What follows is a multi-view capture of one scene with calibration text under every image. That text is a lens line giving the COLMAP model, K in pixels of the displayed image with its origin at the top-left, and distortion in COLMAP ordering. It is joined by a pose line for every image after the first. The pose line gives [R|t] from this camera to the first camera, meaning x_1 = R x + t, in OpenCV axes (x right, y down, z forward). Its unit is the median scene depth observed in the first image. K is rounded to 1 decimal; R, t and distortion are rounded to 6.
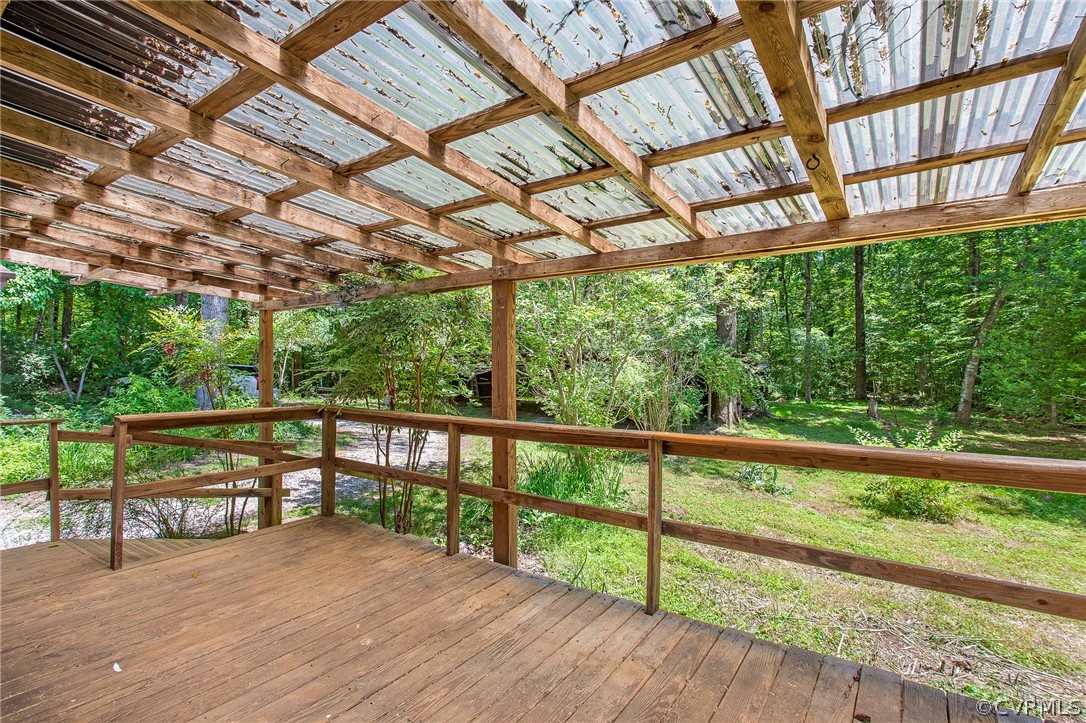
lens RADIAL K [[515.5, 0, 544.3], [0, 515.5, 357.9], [0, 0, 1]] dist [0.002932, 0.000513]
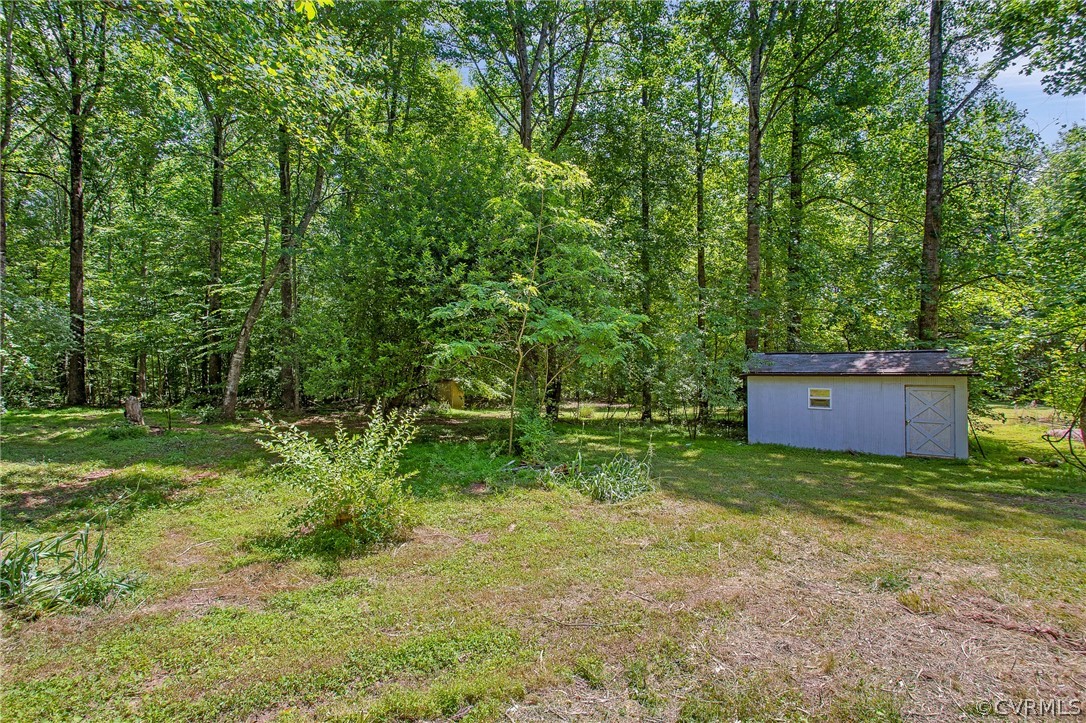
lens RADIAL K [[515.5, 0, 547.2], [0, 515.5, 360.4], [0, 0, 1]] dist [0.002932, 0.000513]
pose [[0.234046, 0.011195, 0.972161, 0.143602], [-0.005846, 0.999932, -0.010108, 0.084027], [-0.972208, -0.003317, 0.234095, 0.663956]]
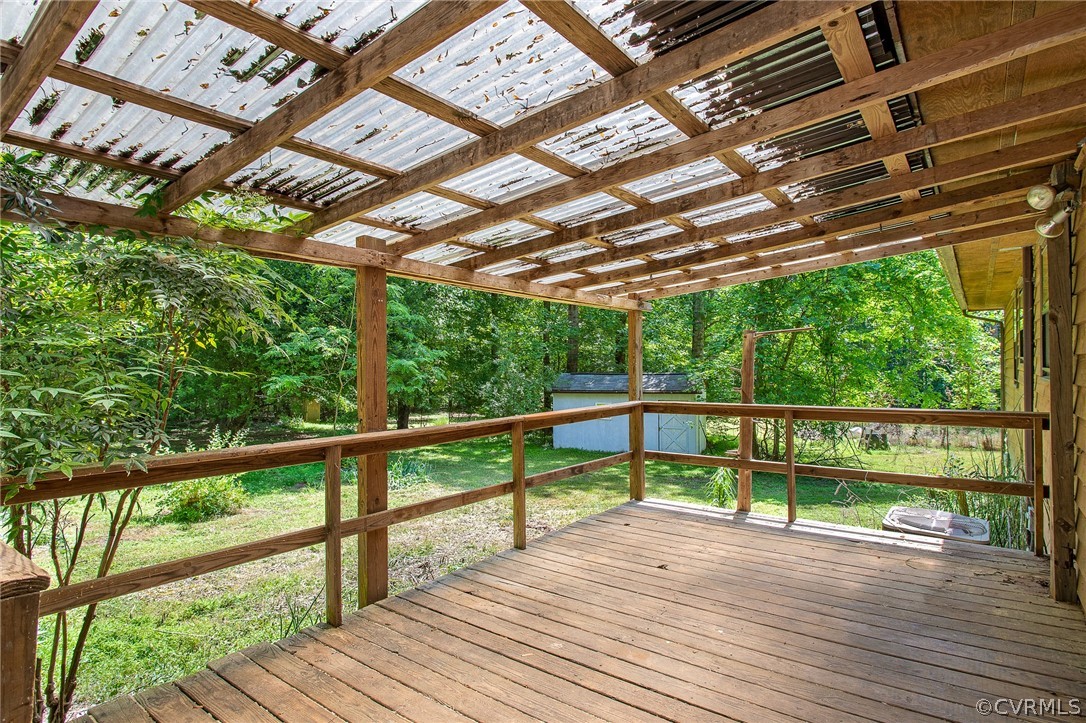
lens RADIAL K [[558.3, 0, 542.2], [0, 558.3, 364.8], [0, 0, 1]] dist [0.002016, 0.000248]
pose [[0.039598, 0.009933, 0.999166, -0.421882], [-0.004408, 0.999943, -0.009766, 0.006319], [-0.999206, -0.004017, 0.039639, 0.292488]]
